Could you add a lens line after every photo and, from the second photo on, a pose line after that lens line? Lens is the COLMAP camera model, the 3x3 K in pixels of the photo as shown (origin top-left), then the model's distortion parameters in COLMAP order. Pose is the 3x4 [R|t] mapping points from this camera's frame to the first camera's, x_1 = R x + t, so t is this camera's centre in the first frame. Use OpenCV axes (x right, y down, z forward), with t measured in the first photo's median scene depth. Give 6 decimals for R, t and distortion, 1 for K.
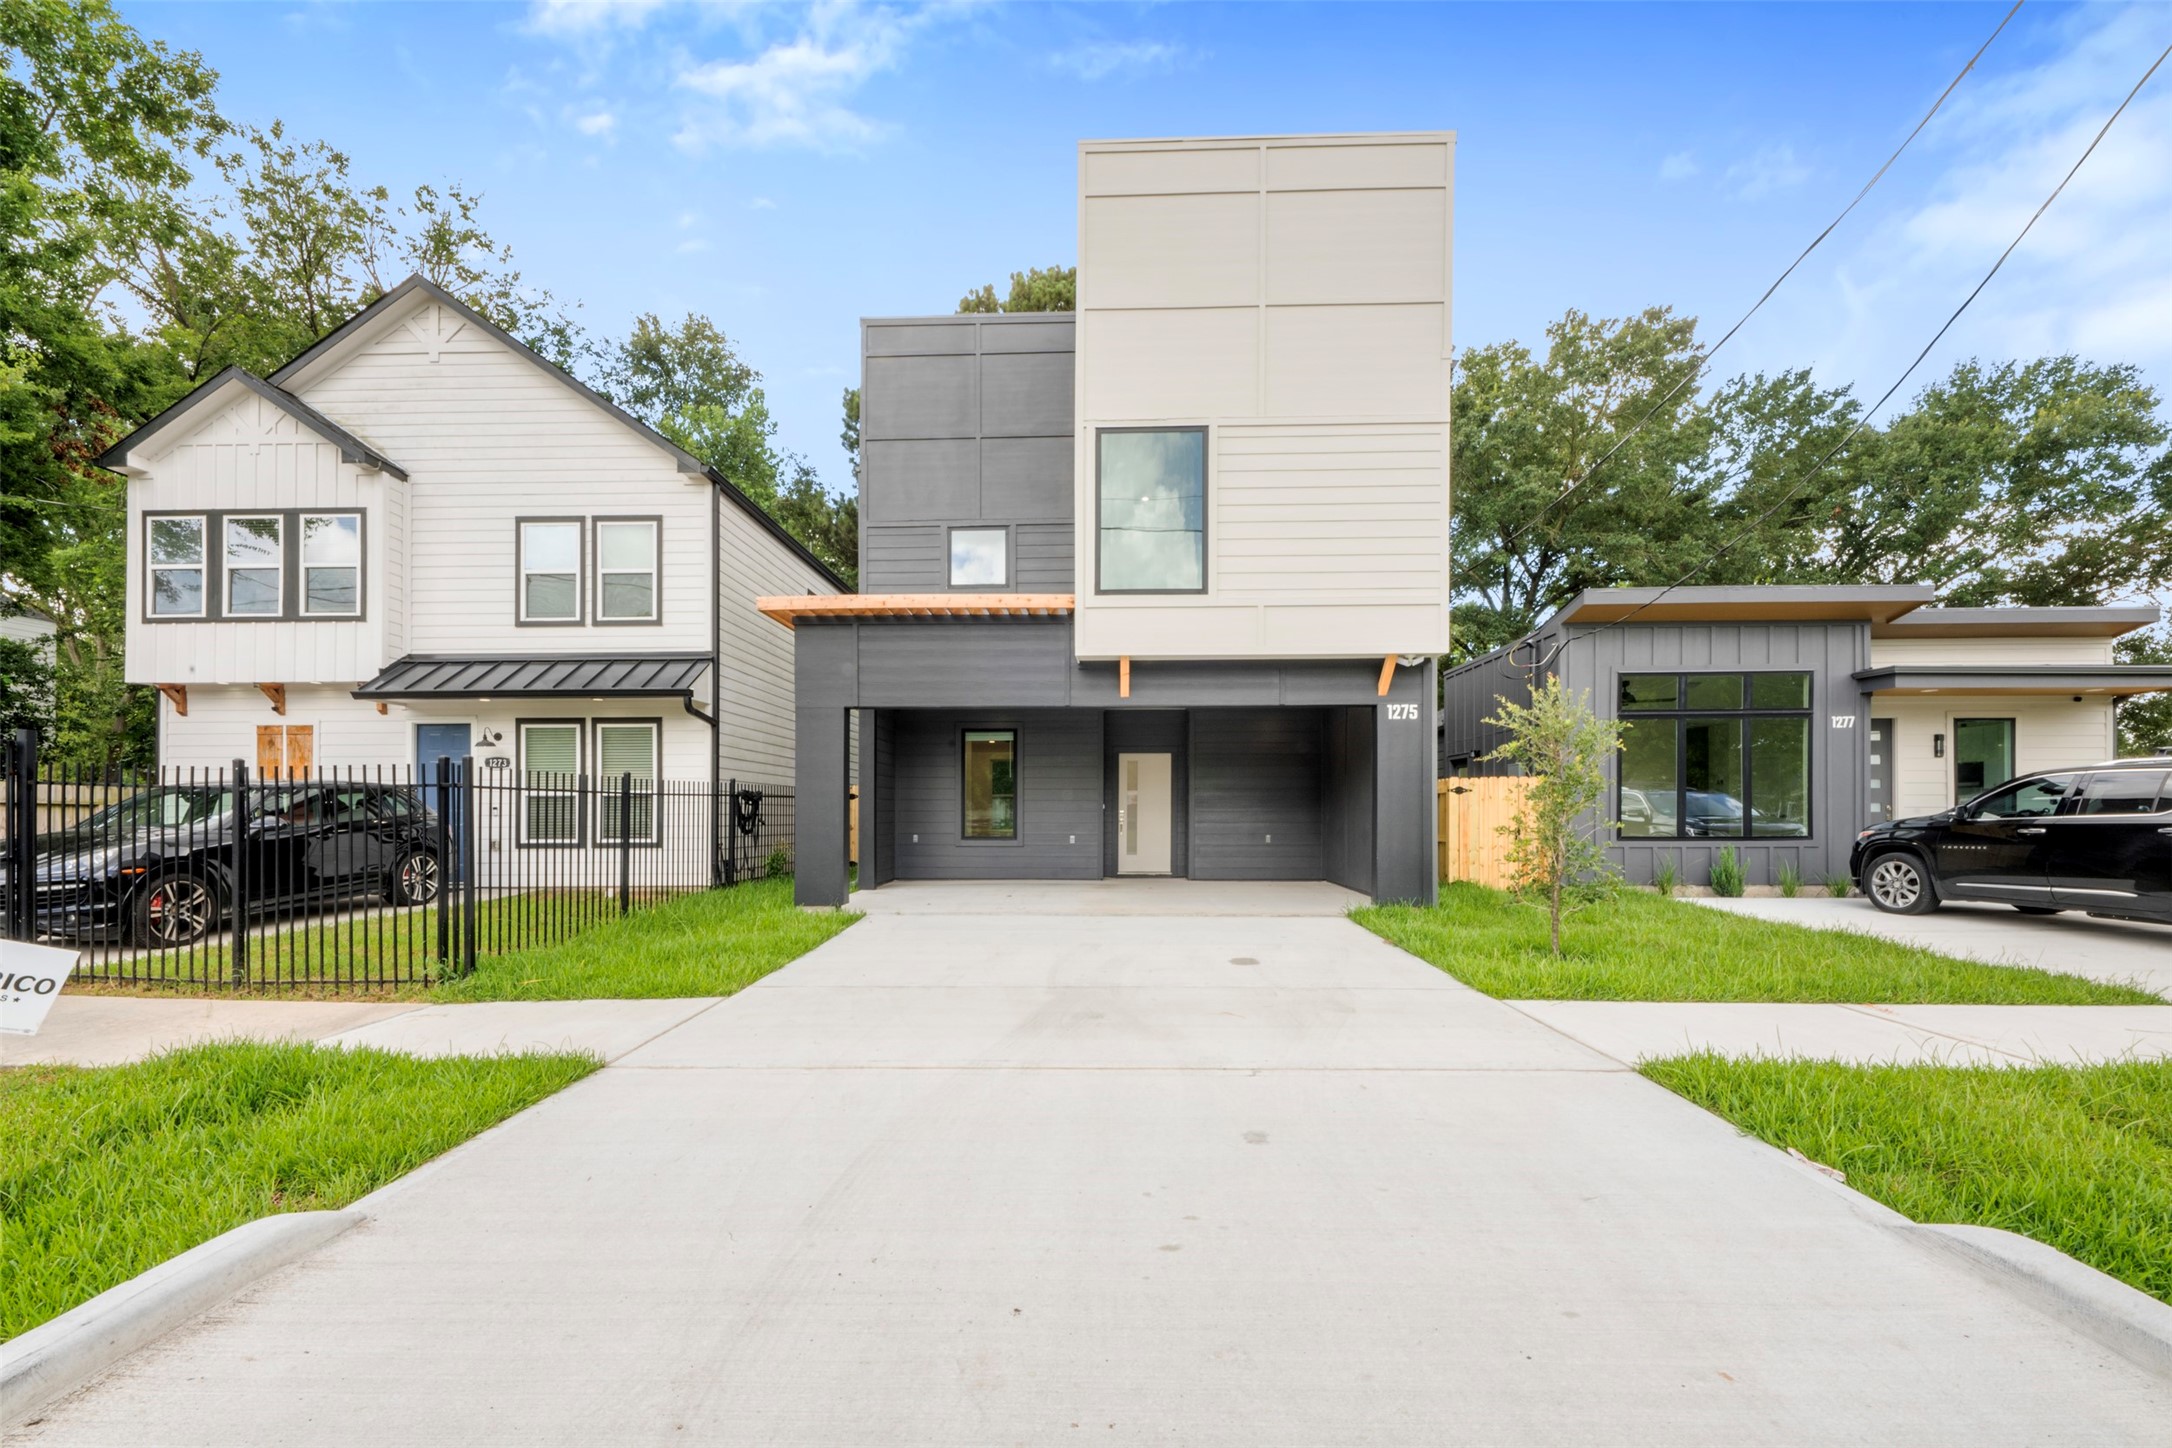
lens RADIAL K [[826.8, 0, 1080.9], [0, 826.8, 810.0], [0, 0, 1]] dist [0.011196, -0.004029]
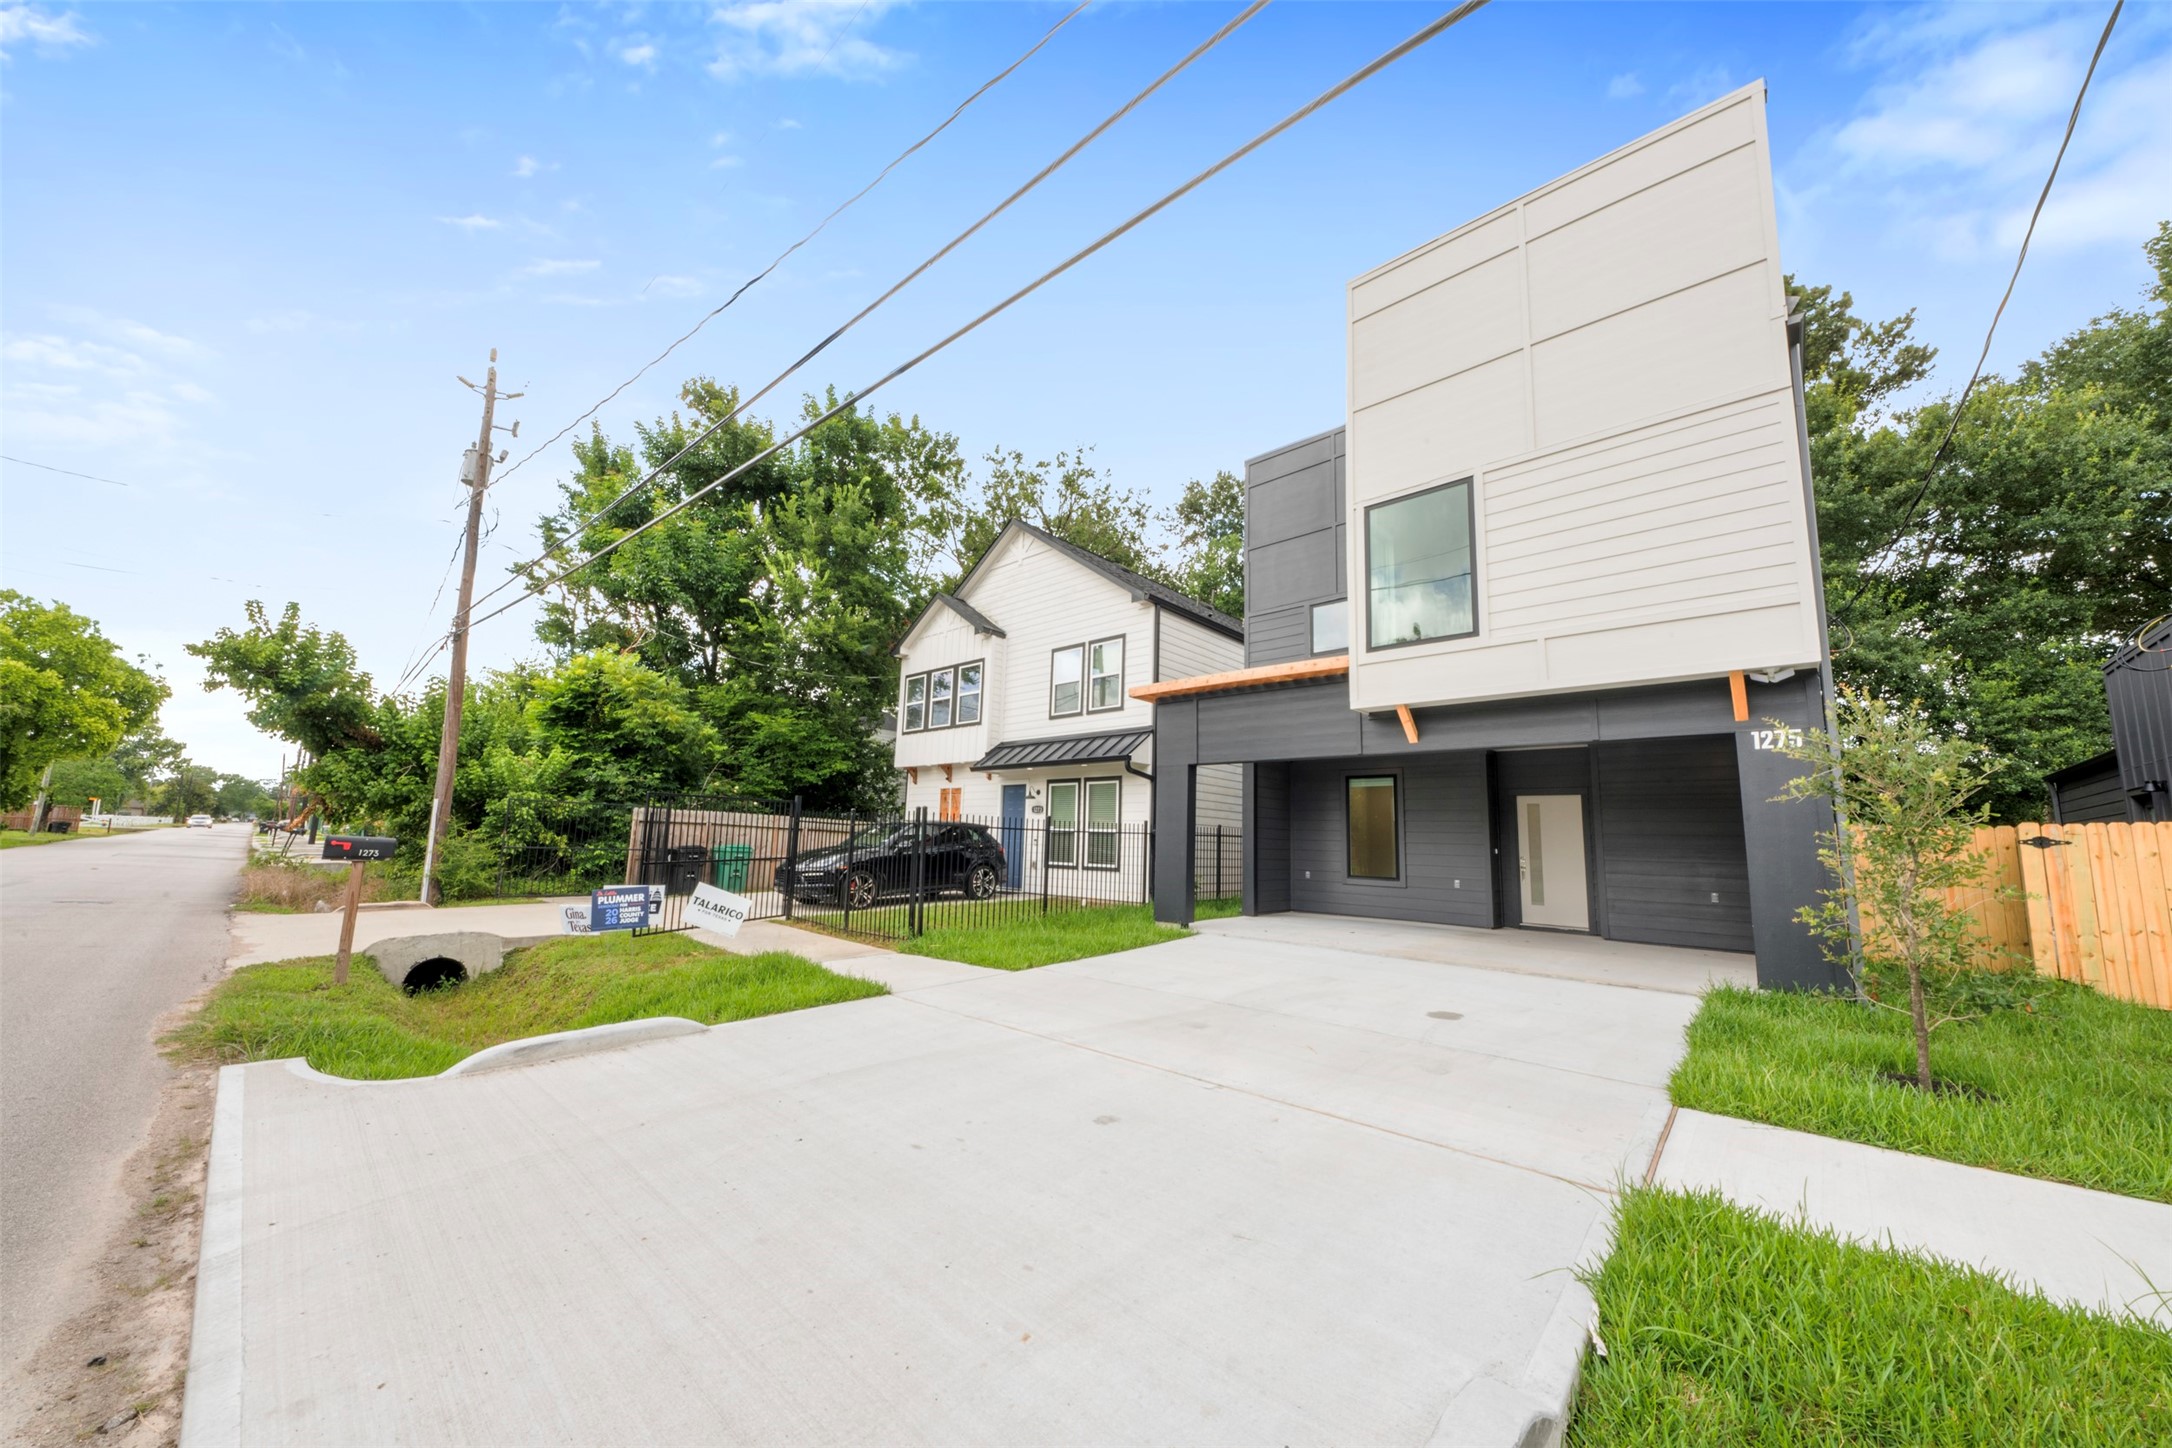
lens RADIAL K [[742.4, 0, 1085.5], [0, 742.4, 743.7], [0, 0, 1]] dist [0.008120, -0.007258]
pose [[0.759047, -0.062937, -0.647987, 0.260718], [-0.029180, 0.991027, -0.130436, -0.001896], [0.650382, 0.117915, 0.750400, 0.028759]]
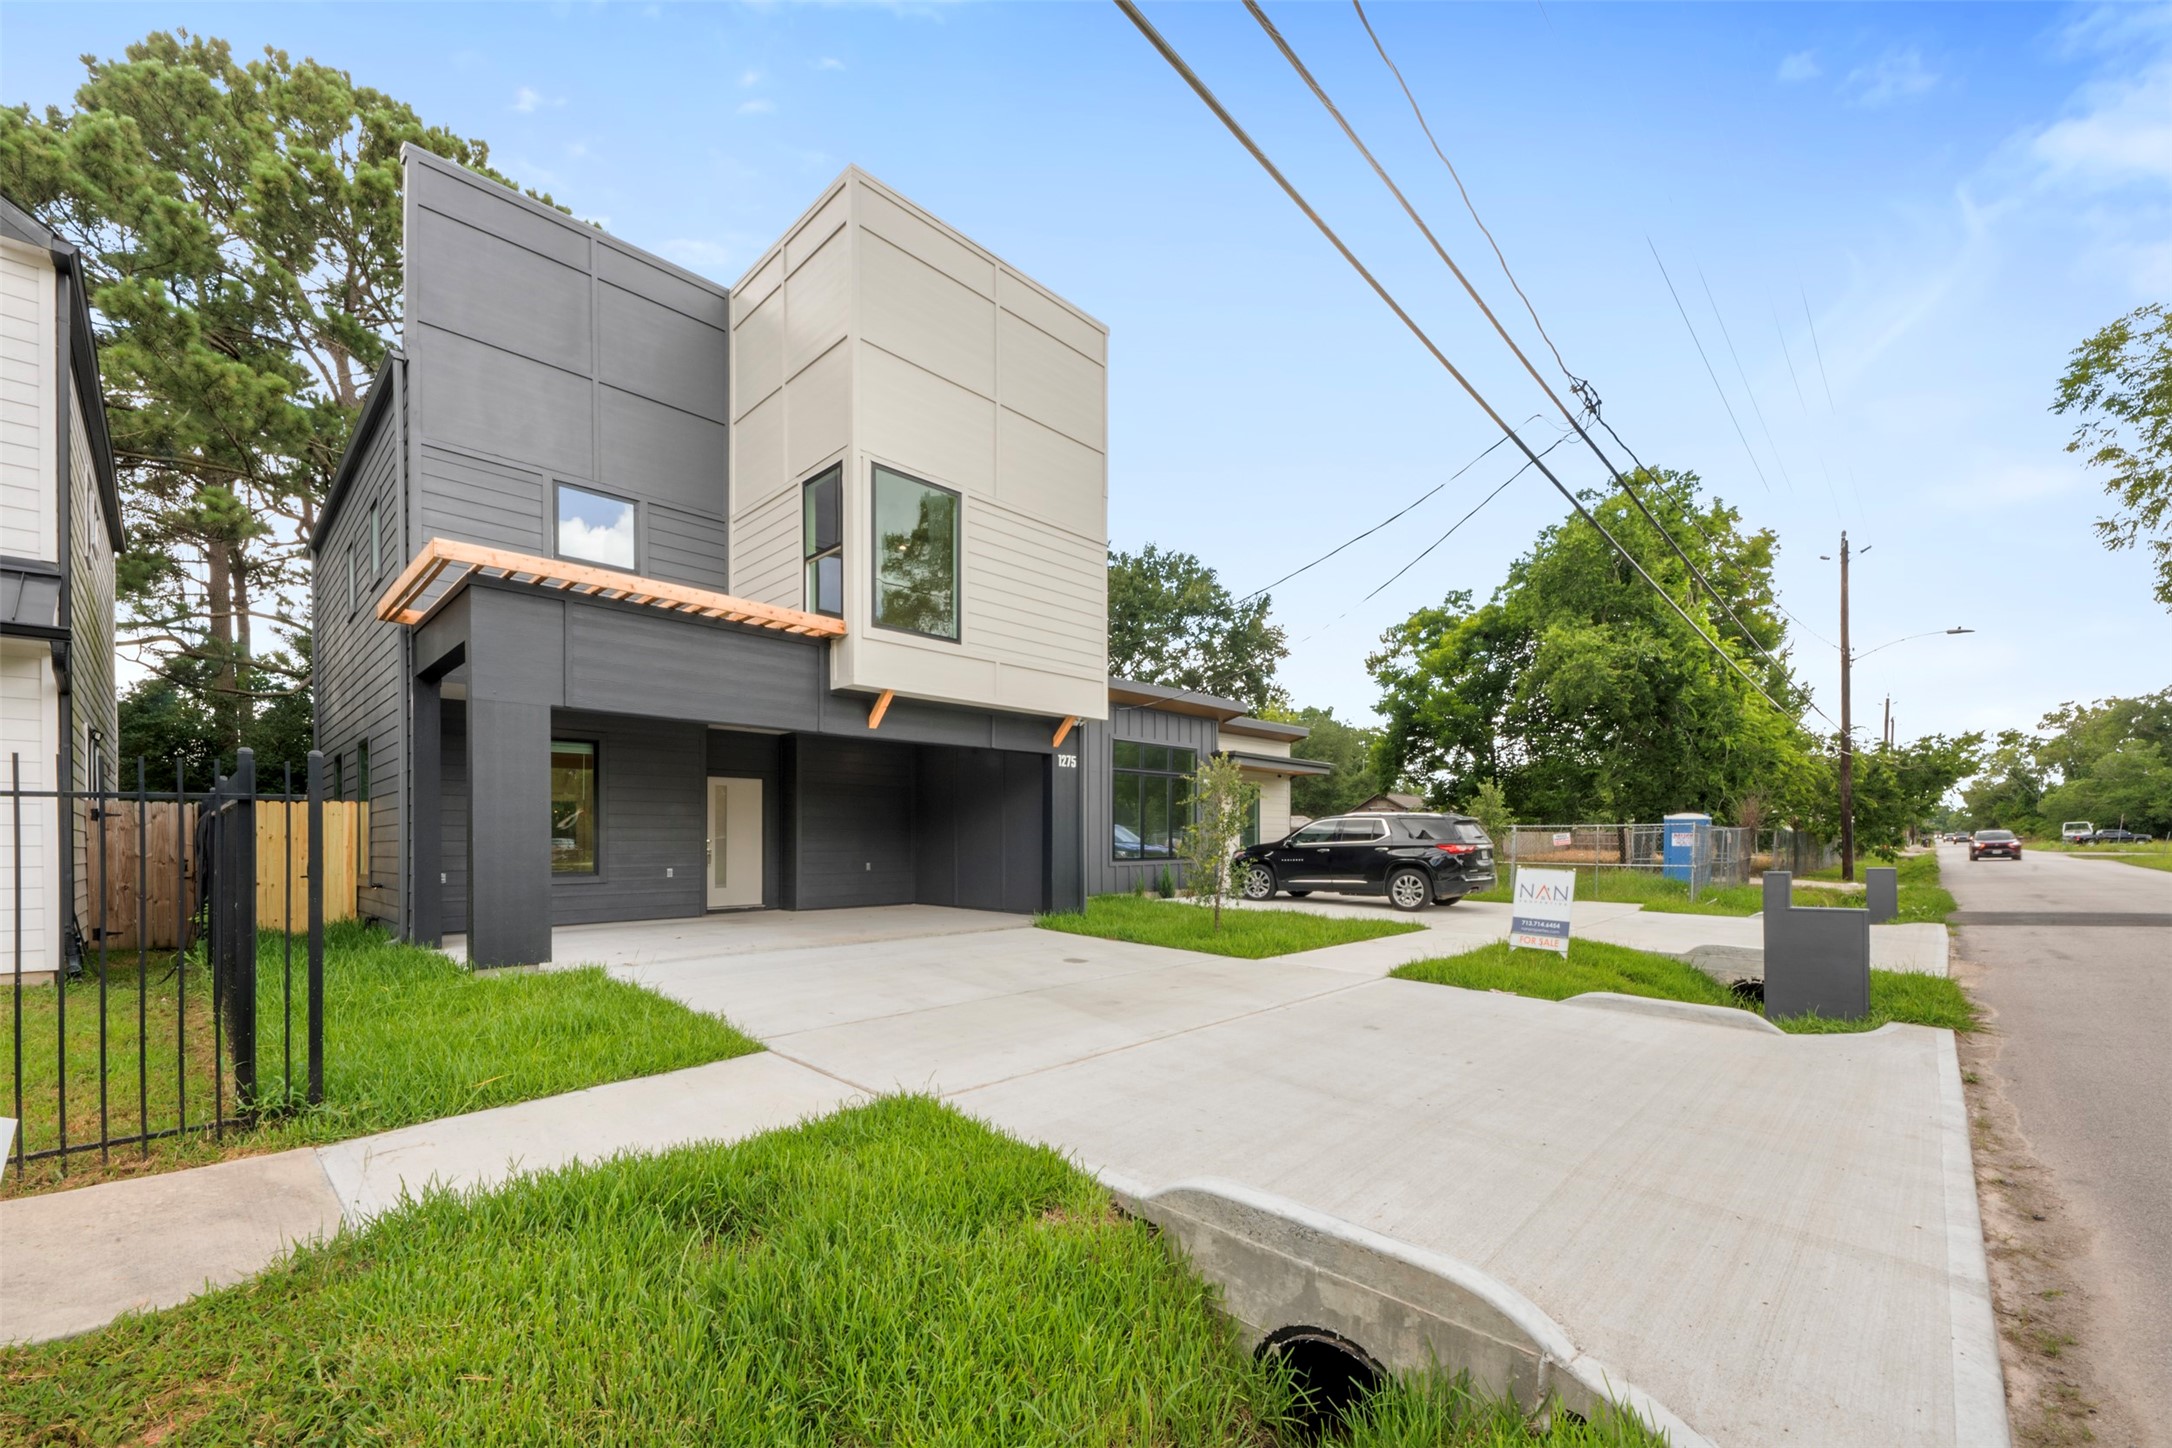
lens RADIAL K [[862.2, 0, 1096.6], [0, 862.2, 847.9], [0, 0, 1]] dist [0.000450, -0.000041]
pose [[0.671156, -0.007401, 0.741279, -0.417217], [0.000197, 0.999952, 0.009806, 0.000655], [-0.741316, -0.006435, 0.671125, 0.061708]]
